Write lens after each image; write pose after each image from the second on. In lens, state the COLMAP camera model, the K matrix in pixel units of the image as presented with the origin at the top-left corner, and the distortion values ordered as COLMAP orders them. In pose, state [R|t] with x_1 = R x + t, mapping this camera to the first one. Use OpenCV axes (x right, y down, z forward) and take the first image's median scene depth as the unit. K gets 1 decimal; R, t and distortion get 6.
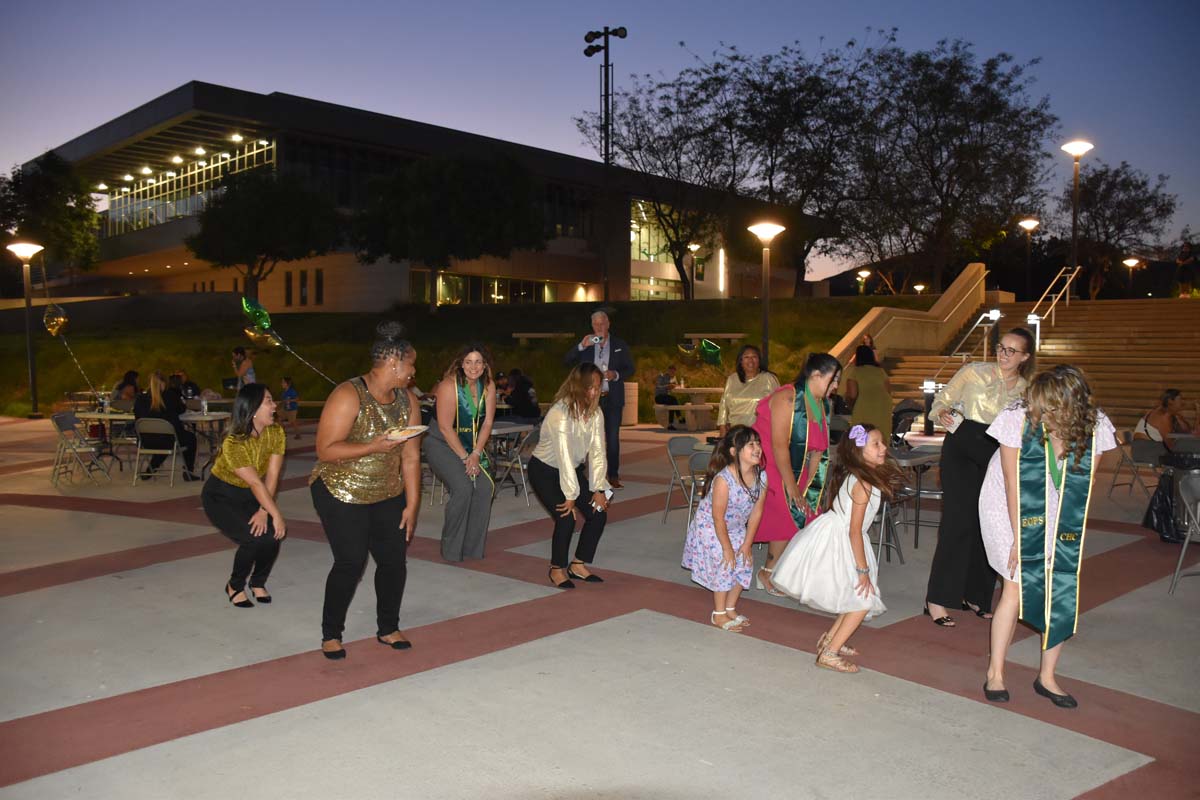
lens RADIAL K [[949.3, 0, 606.2], [0, 949.3, 399.4], [0, 0, 1]] dist [-0.150017, 0.123464]
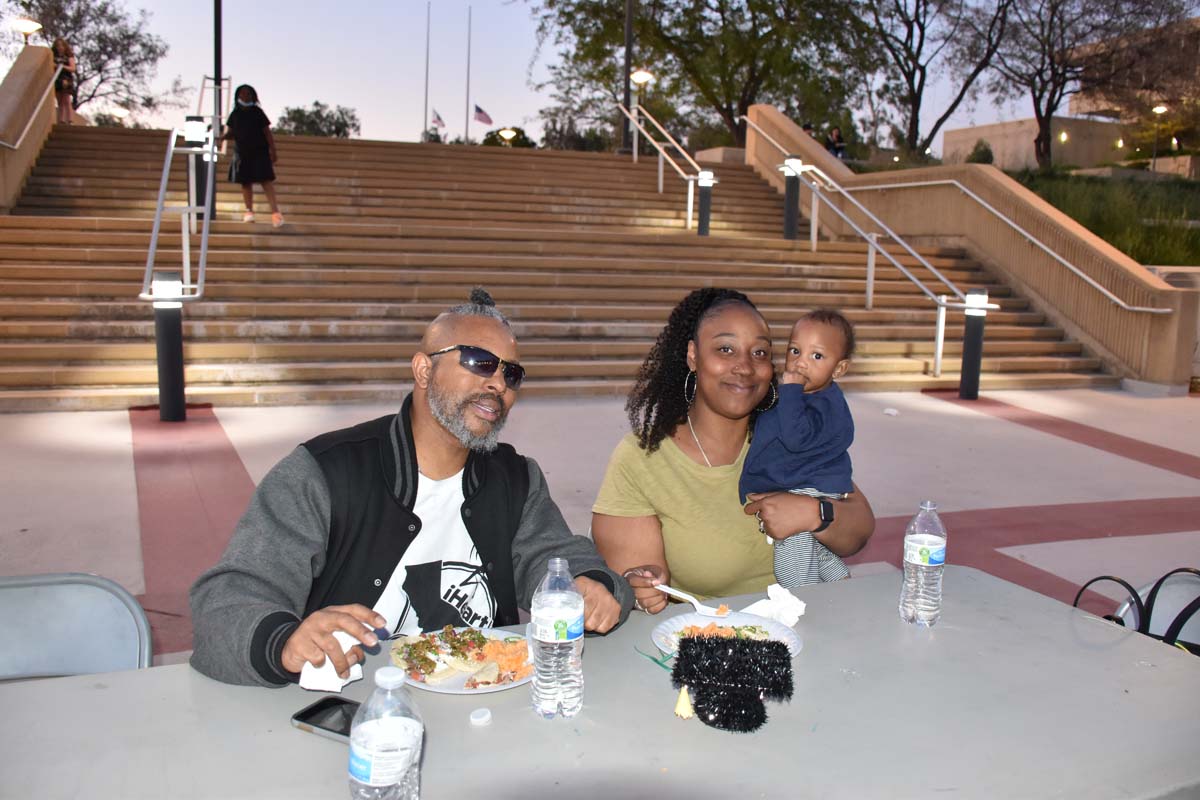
lens RADIAL K [[996.4, 0, 576.3], [0, 996.4, 400.7], [0, 0, 1]] dist [-0.113160, 0.145977]
pose [[0.524756, -0.119416, 0.842835, 0.036913], [0.013074, 0.991125, 0.132286, -0.008109], [-0.851152, -0.058398, 0.521661, 0.260269]]
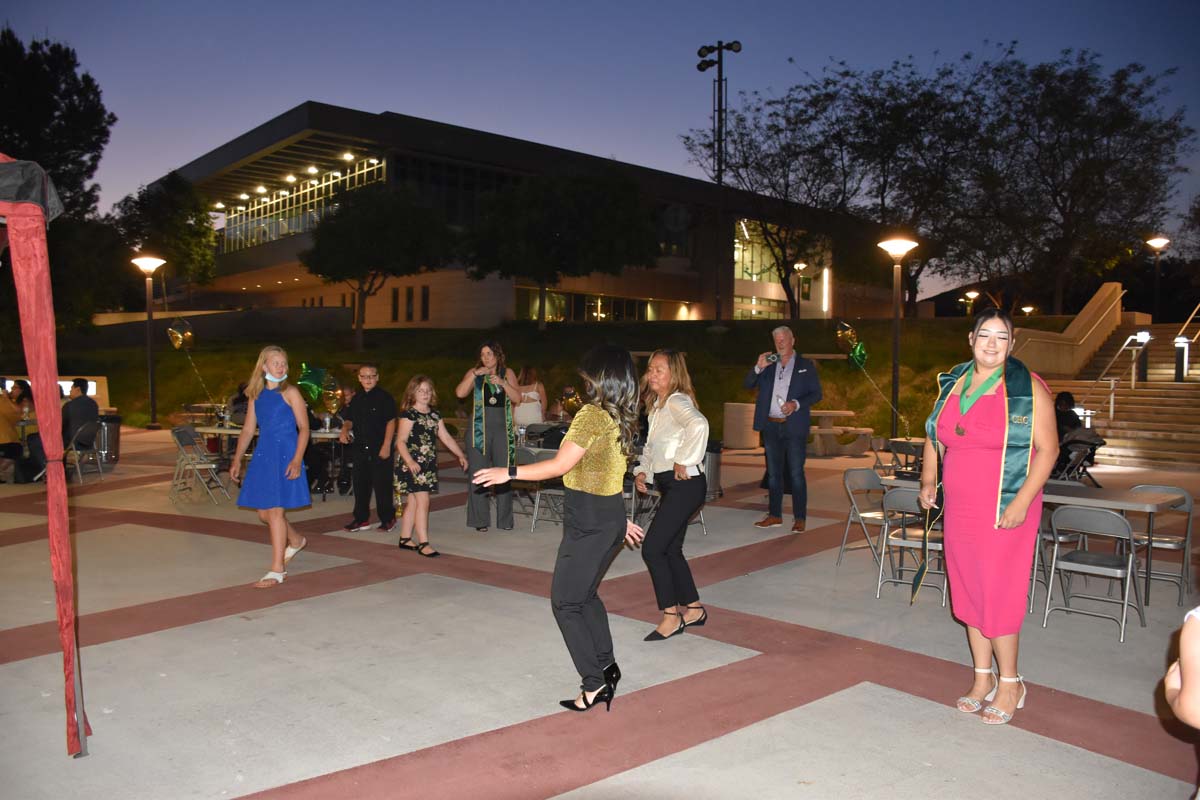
lens RADIAL K [[941.9, 0, 605.2], [0, 941.9, 398.5], [0, 0, 1]] dist [-0.153288, 0.124184]
pose [[0.994942, 0.015077, -0.099310, -0.013172], [-0.017133, 0.999655, -0.019889, -0.000938], [0.098976, 0.021490, 0.994858, 0.018940]]
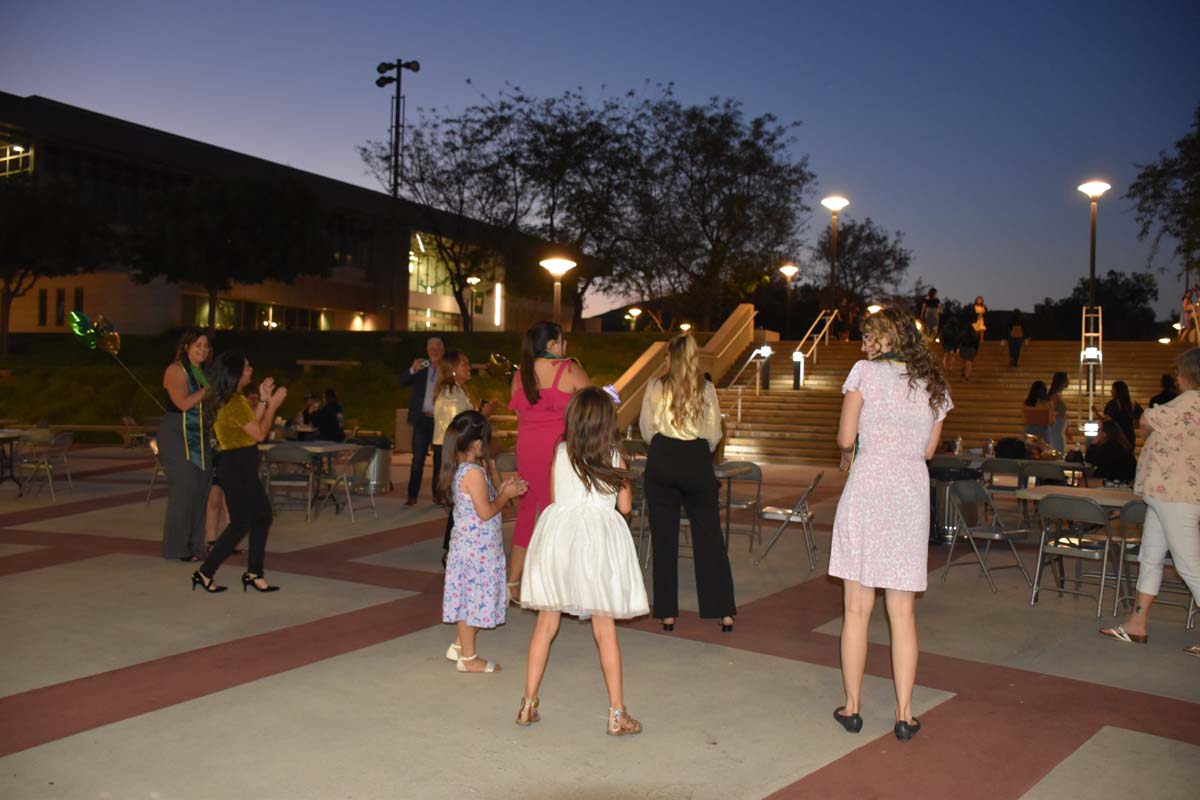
lens RADIAL K [[941.9, 0, 605.2], [0, 941.9, 398.5], [0, 0, 1]] dist [-0.153288, 0.124184]
pose [[0.970517, 0.015644, 0.240523, -0.012430], [-0.006764, 0.999266, -0.037700, 0.003011], [-0.240937, 0.034961, 0.969911, -0.008205]]
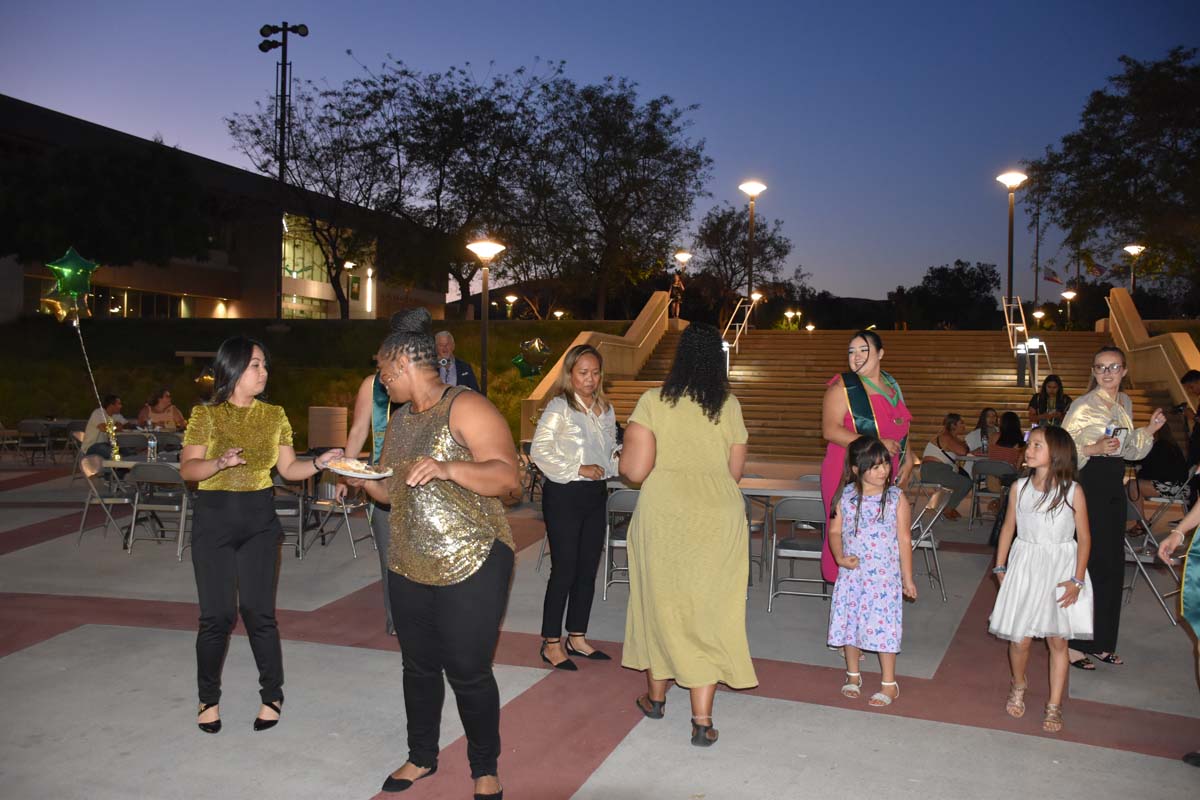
lens RADIAL K [[949.3, 0, 606.2], [0, 949.3, 399.4], [0, 0, 1]] dist [-0.150017, 0.123464]
pose [[0.923261, 0.002992, 0.384161, -0.039239], [0.006363, 0.999713, -0.023078, -0.001274], [-0.384119, 0.023751, 0.922978, 0.030069]]
